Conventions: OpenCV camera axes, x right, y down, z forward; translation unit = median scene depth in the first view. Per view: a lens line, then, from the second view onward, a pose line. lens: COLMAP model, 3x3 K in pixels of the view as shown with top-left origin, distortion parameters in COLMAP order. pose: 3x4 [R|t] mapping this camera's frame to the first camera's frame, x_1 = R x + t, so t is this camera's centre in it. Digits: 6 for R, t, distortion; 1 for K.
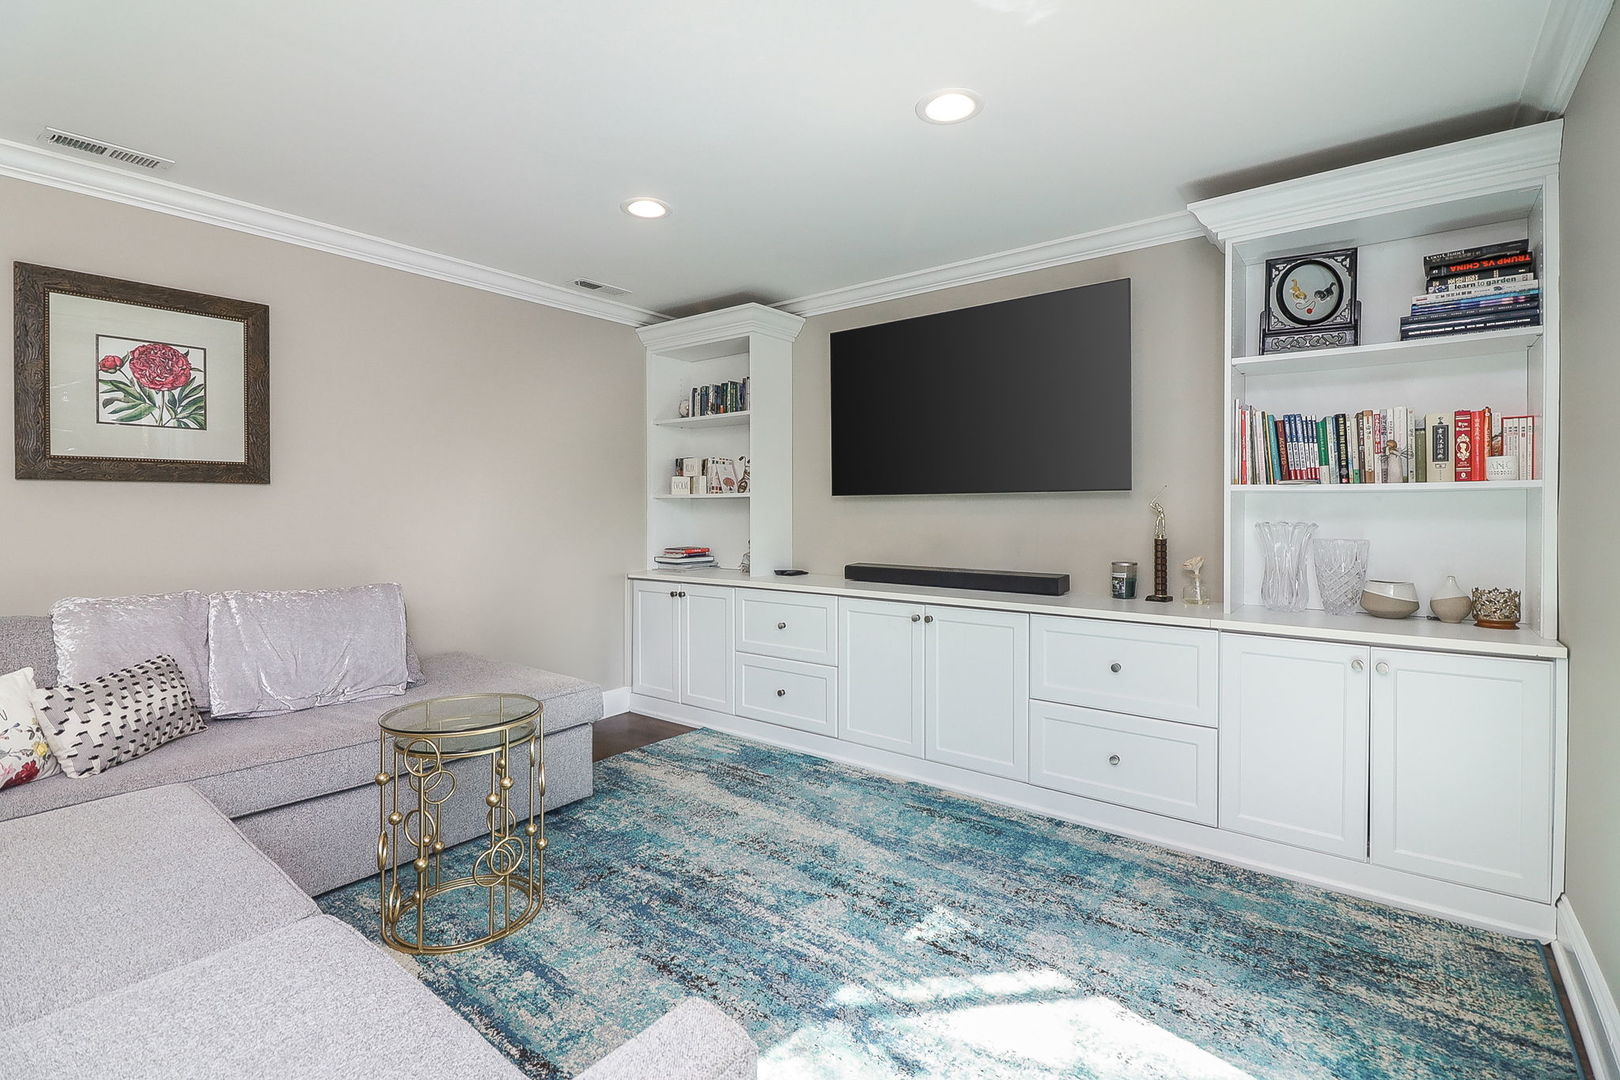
lens RADIAL K [[757.9, 0, 811.9], [0, 757.9, 527.5], [0, 0, 1]] dist [-0.011223, -0.000866]
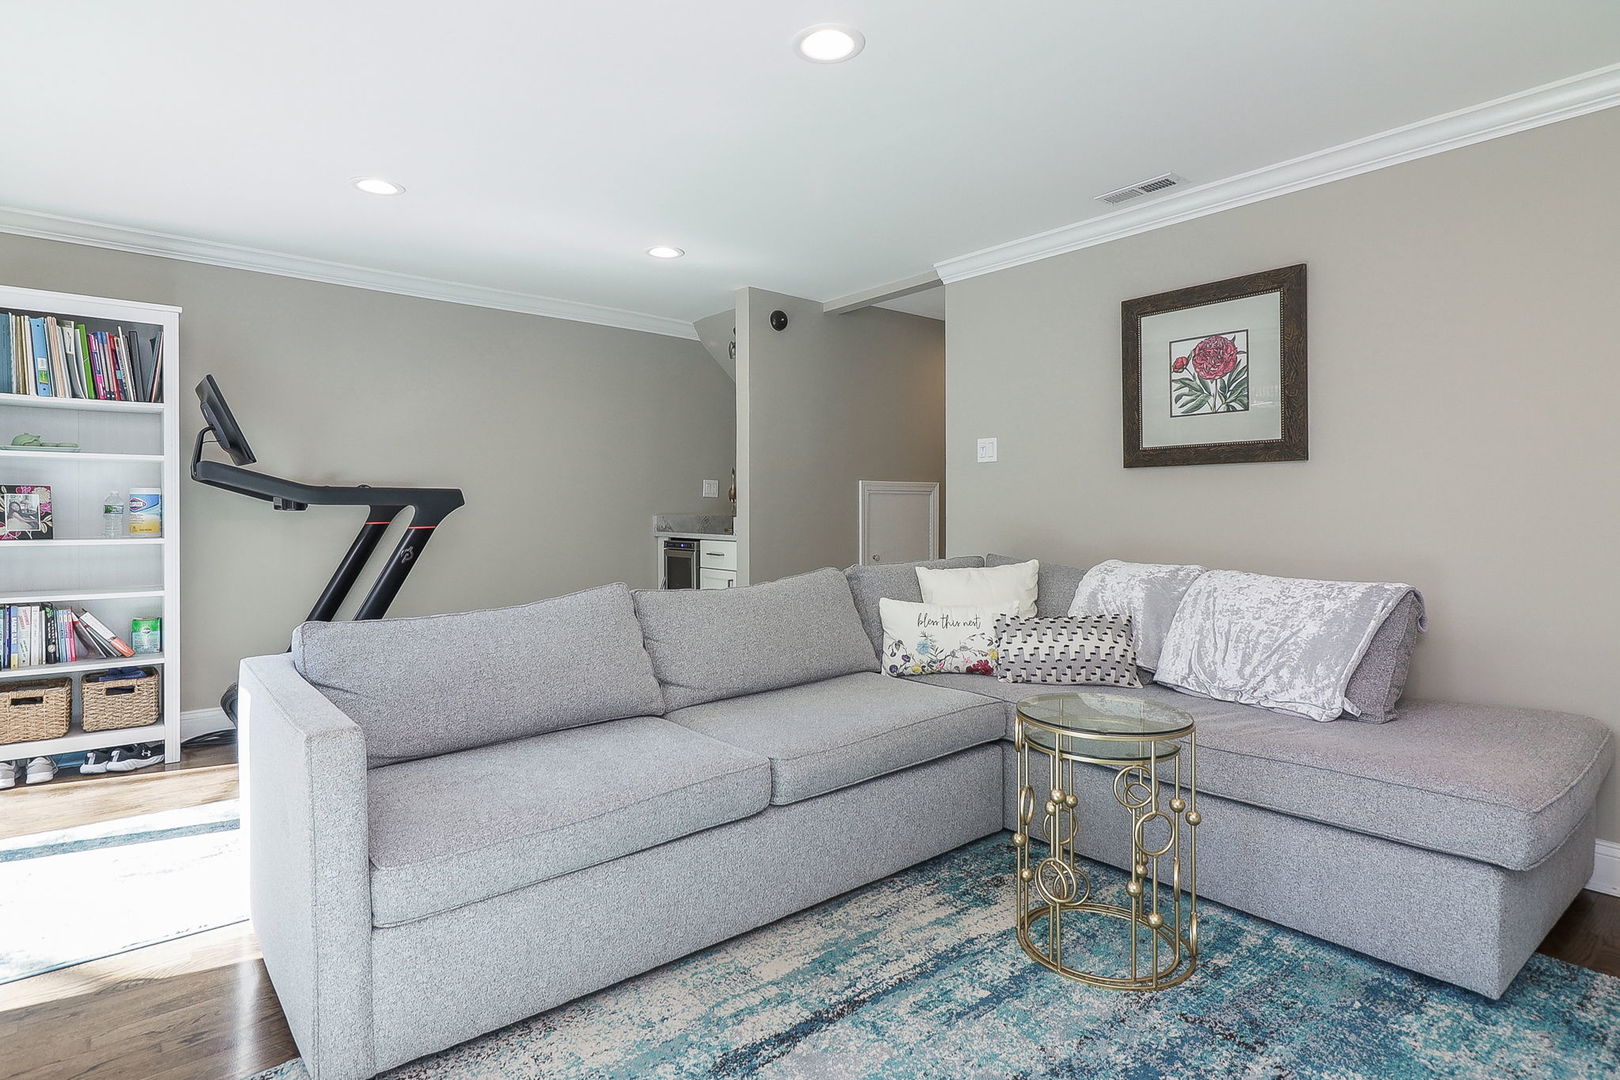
lens RADIAL K [[858.5, 0, 812.2], [0, 858.5, 528.6], [0, 0, 1]] dist [0.024269, -0.001157]
pose [[-0.222871, 0.032523, -0.974305, 0.486630], [-0.017242, 0.999155, 0.037296, -0.004702], [0.974696, 0.025111, -0.222122, 0.731336]]
